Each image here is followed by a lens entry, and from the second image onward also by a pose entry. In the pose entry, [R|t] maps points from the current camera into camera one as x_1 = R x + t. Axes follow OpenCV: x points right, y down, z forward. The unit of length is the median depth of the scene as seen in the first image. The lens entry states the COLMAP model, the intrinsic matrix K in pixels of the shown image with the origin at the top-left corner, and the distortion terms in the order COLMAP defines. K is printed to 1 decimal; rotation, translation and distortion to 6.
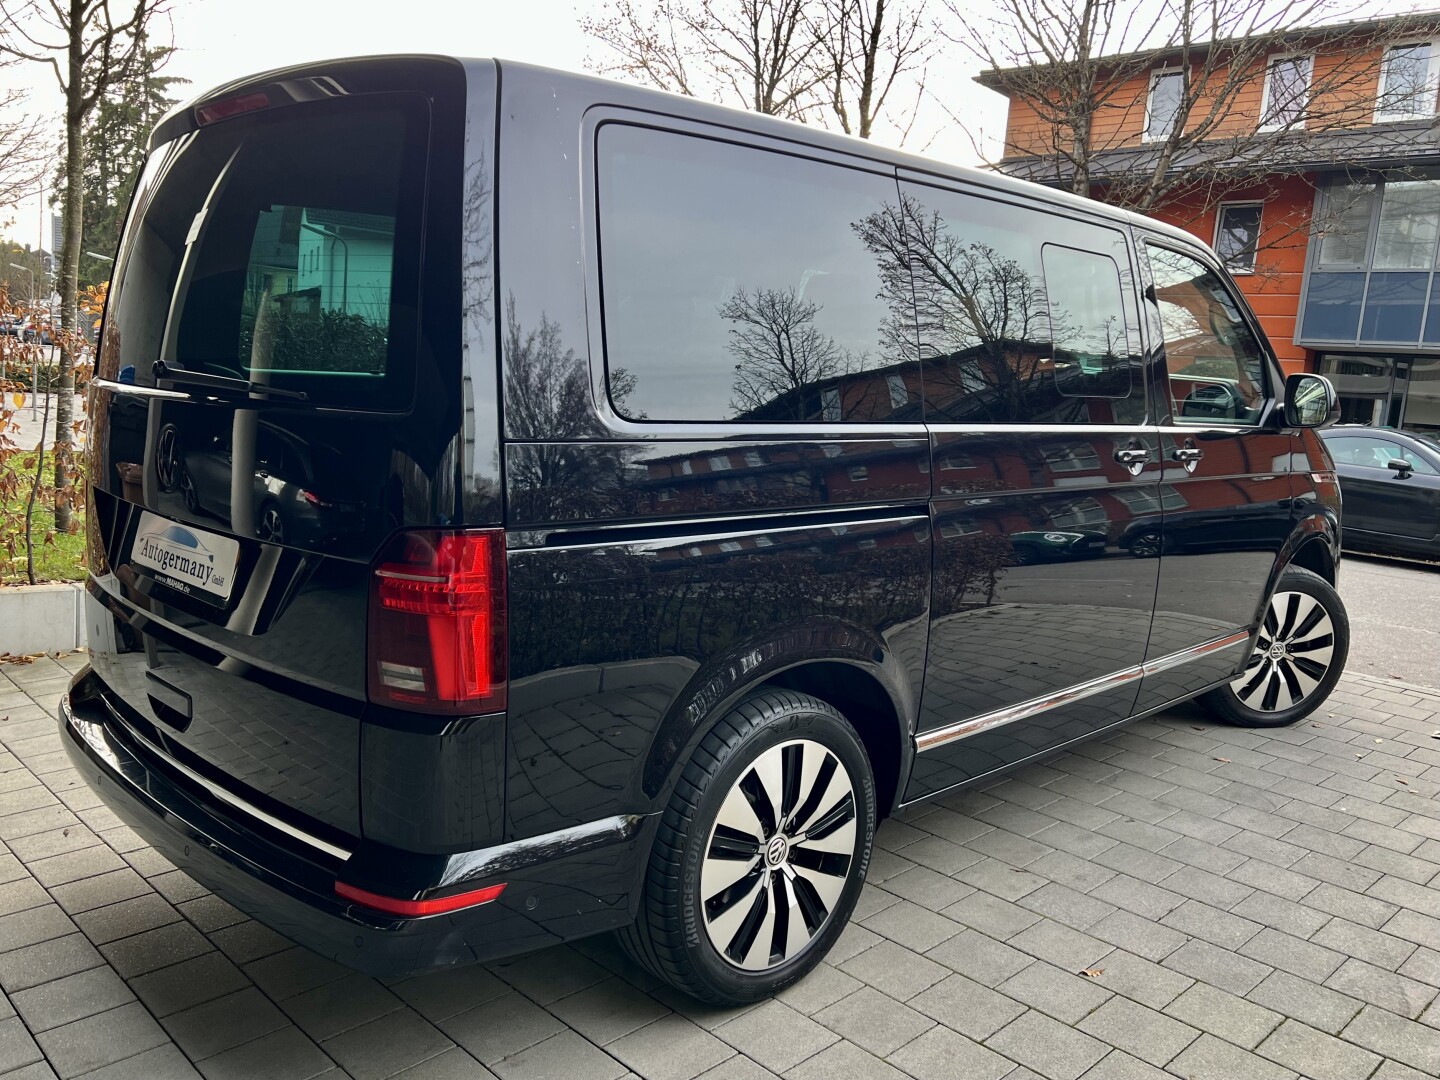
lens RADIAL K [[1183.9, 0, 755.2], [0, 1183.9, 535.5], [0, 0, 1]] dist [0.070984, -0.078420]
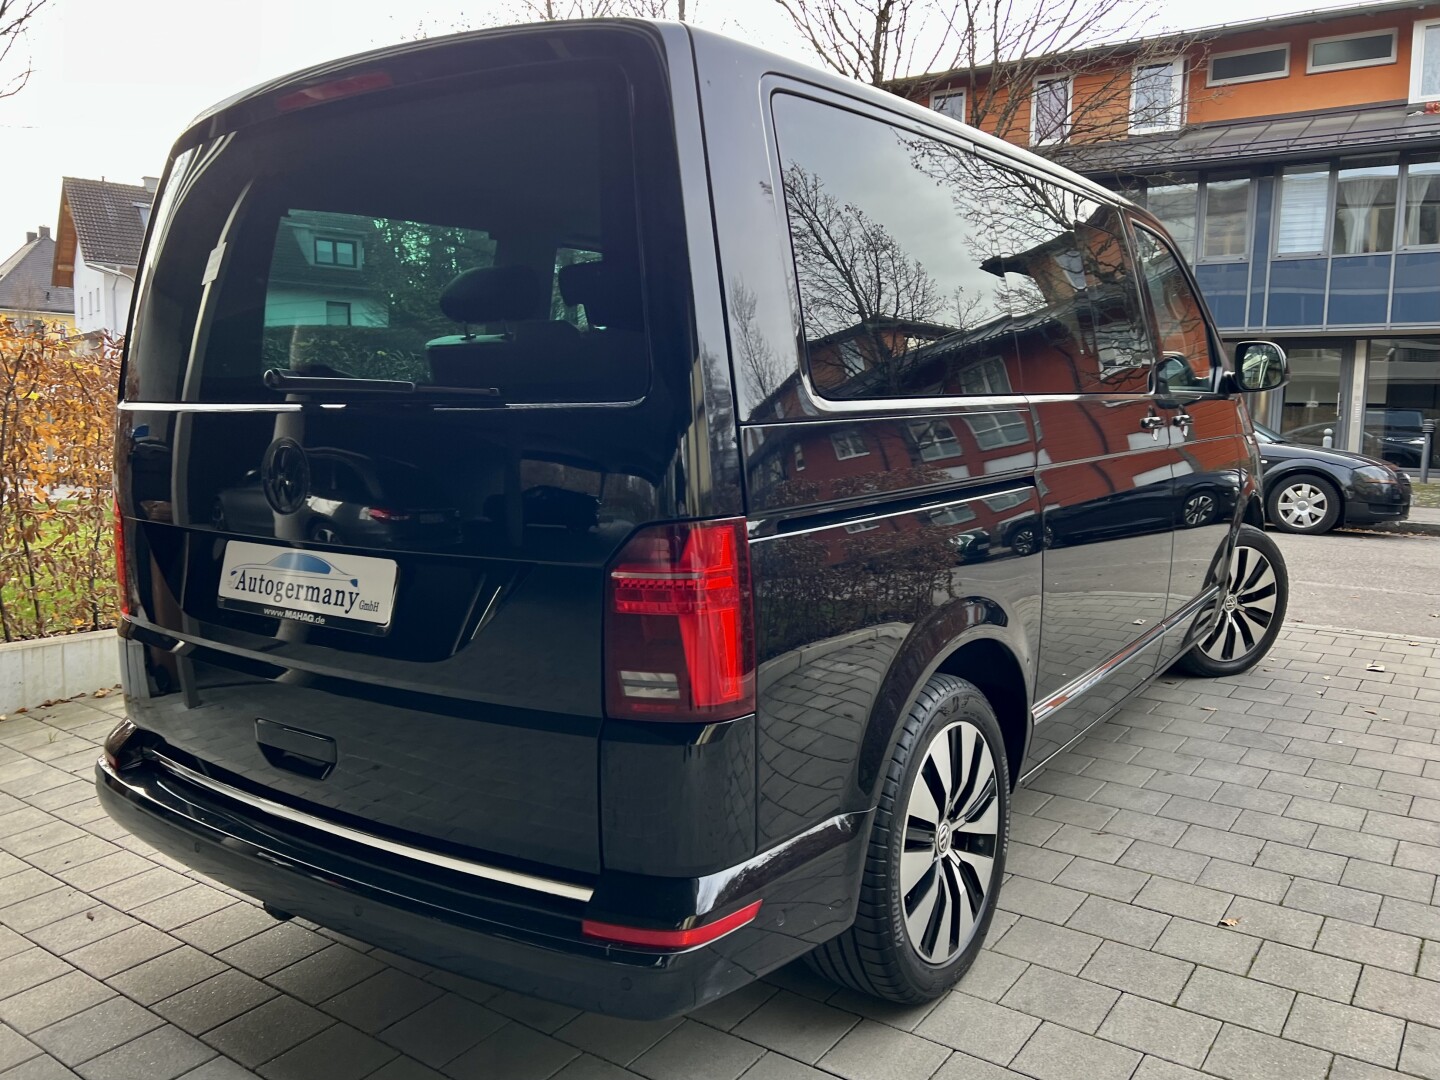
lens RADIAL K [[1133.0, 0, 719.5], [0, 1133.0, 526.9], [0, 0, 1]] dist [0.069962, -0.078657]
pose [[0.985030, -0.076676, 0.154392, -0.270812], [0.079648, 0.996736, -0.013152, 0.009273], [-0.152880, 0.025252, 0.987922, 0.095045]]
